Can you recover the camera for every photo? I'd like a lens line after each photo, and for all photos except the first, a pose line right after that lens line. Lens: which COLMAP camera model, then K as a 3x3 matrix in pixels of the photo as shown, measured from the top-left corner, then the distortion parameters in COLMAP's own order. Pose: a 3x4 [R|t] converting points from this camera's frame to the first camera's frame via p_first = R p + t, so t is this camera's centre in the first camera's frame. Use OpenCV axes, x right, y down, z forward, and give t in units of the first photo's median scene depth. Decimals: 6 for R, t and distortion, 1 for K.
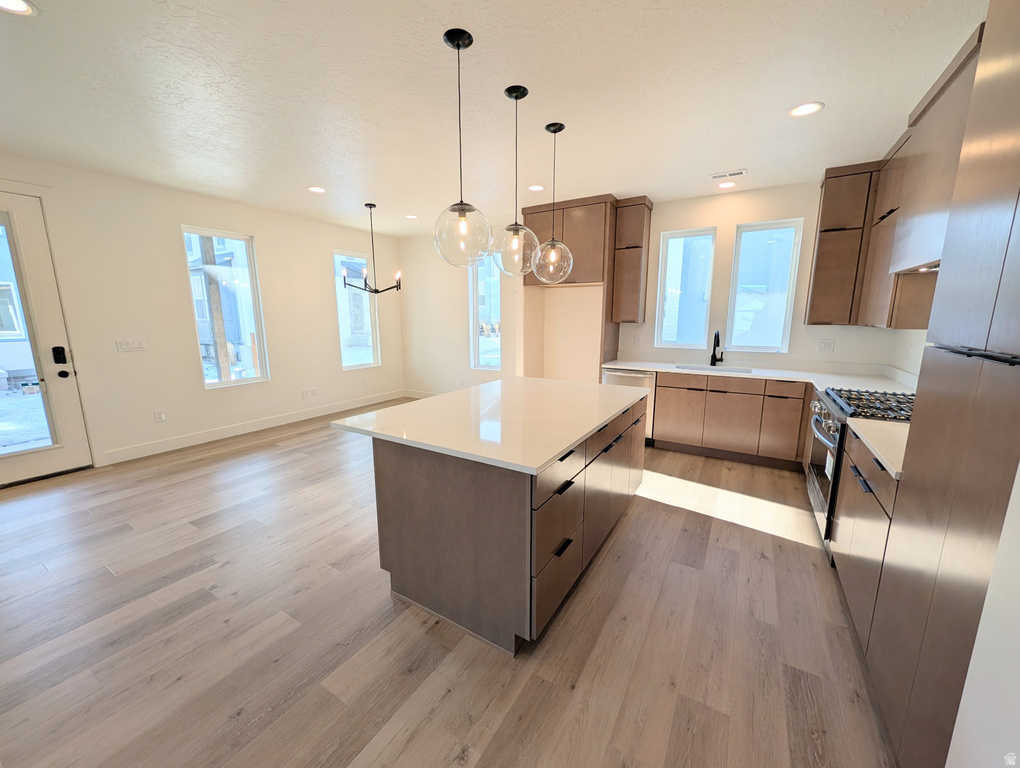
lens RADIAL K [[393.2, 0, 516.0], [0, 393.2, 384.8], [0, 0, 1]] dist [0.000443, 0.000337]
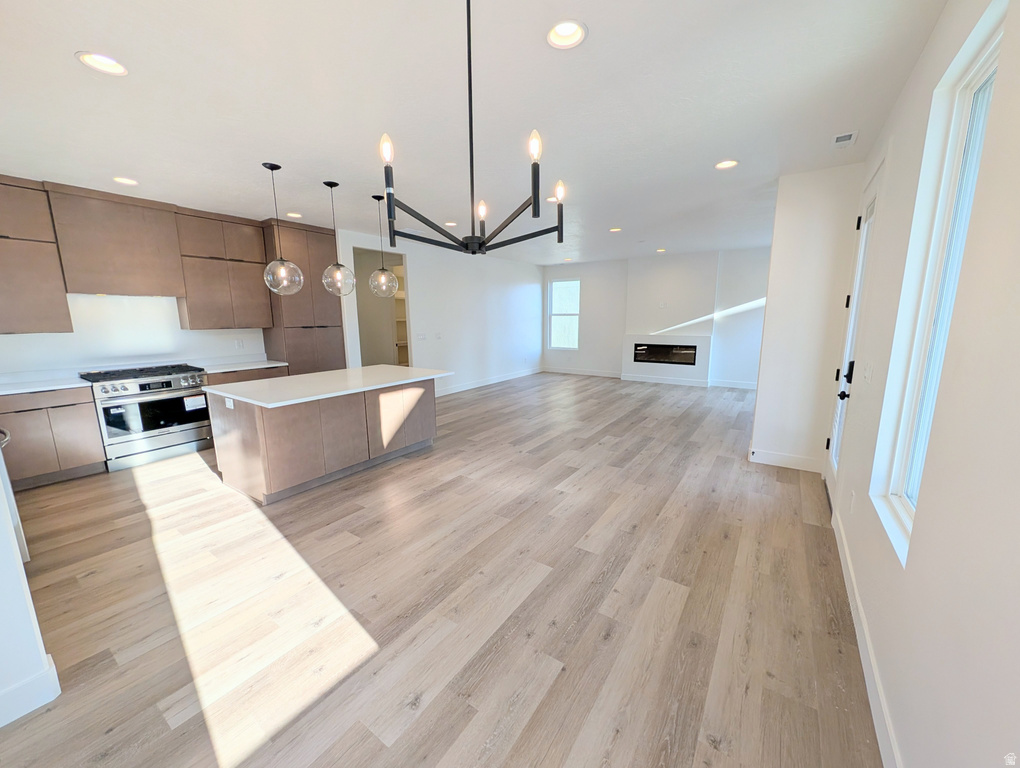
lens RADIAL K [[393.2, 0, 511.6], [0, 393.2, 381.9], [0, 0, 1]] dist [0.000443, 0.000337]
pose [[-0.997614, -0.005819, 0.068788, -0.550059], [0.017553, 0.942310, 0.334280, -0.325141], [-0.066765, 0.334690, -0.939960, 1.774129]]
